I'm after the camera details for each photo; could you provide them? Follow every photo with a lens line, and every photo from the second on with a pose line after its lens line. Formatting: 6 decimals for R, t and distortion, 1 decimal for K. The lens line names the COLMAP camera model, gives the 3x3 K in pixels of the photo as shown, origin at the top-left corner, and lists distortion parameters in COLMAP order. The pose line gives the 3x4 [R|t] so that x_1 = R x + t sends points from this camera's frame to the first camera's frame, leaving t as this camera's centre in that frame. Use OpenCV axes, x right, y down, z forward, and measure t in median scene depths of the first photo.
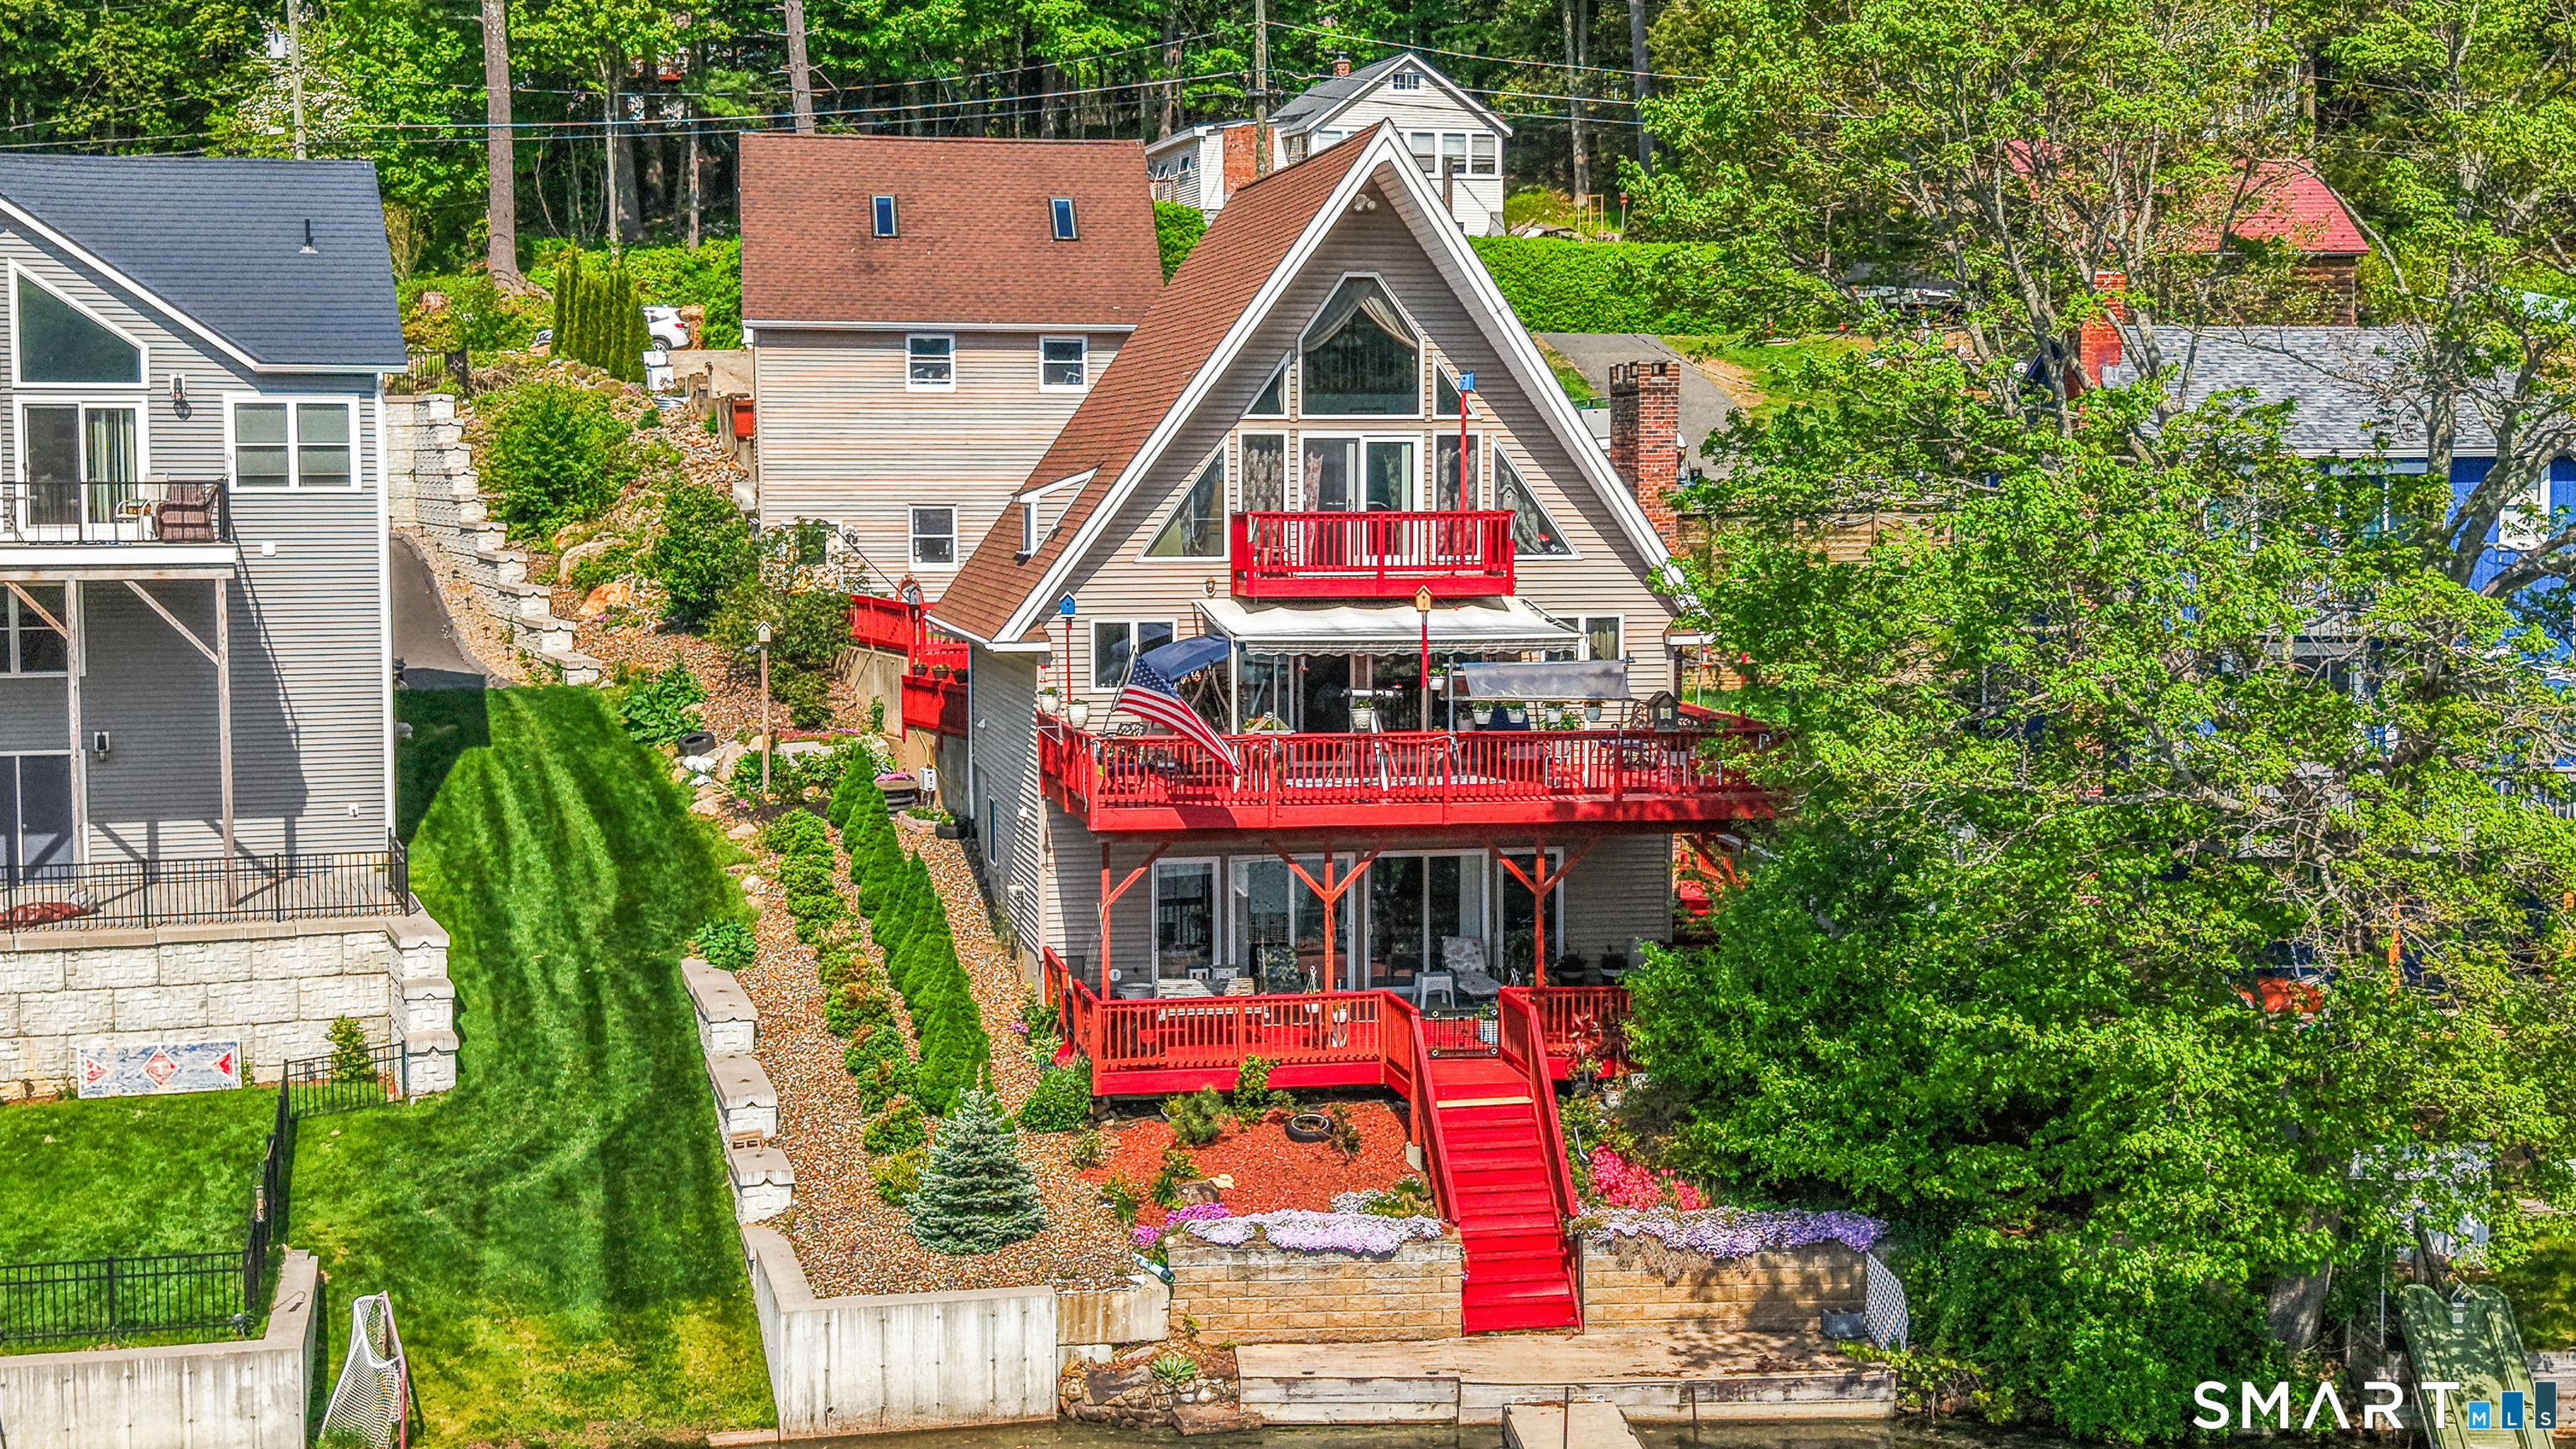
lens RADIAL K [[1845.9, 0, 1286.6], [0, 1845.9, 720.9], [0, 0, 1]] dist [0.007601, 0.000984]
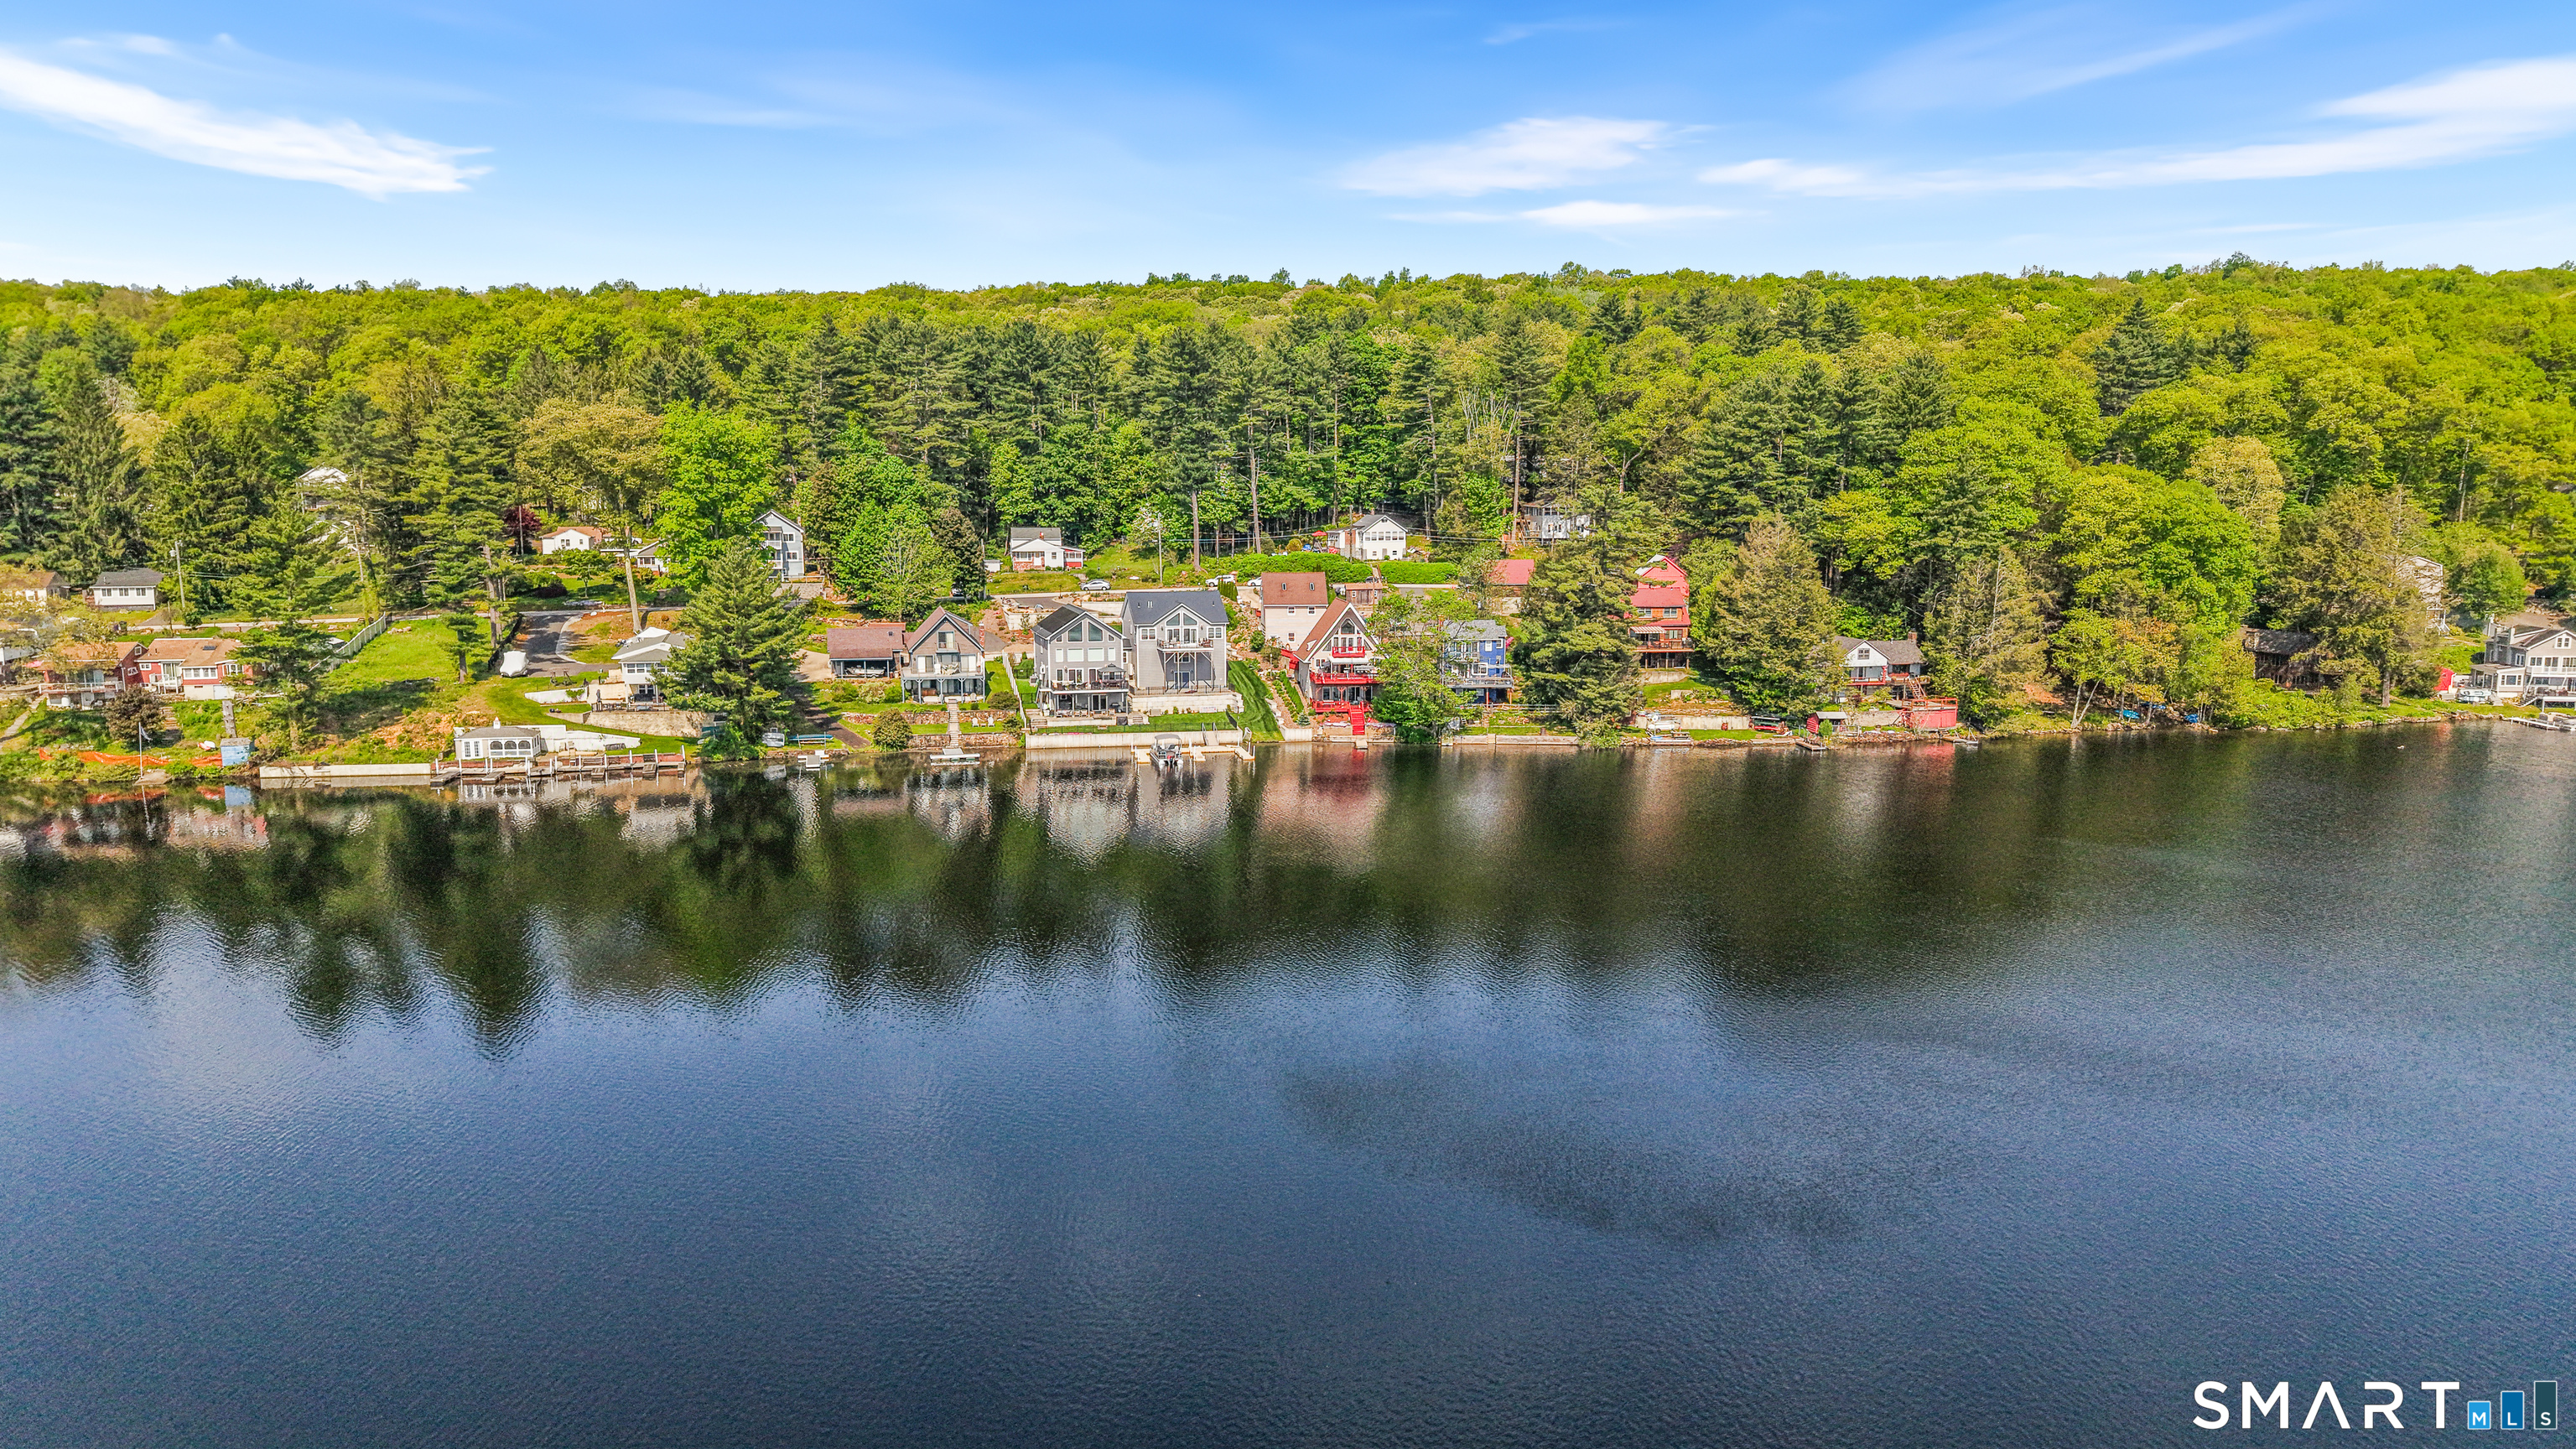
lens RADIAL K [[1845.9, 0, 1287.9], [0, 1845.9, 724.6], [0, 0, 1]] dist [0.007601, 0.000984]
pose [[0.991352, 0.016631, -0.130174, 0.861439], [-0.005998, 0.996642, 0.081660, -0.436220], [0.131095, -0.080173, 0.988123, -7.291648]]
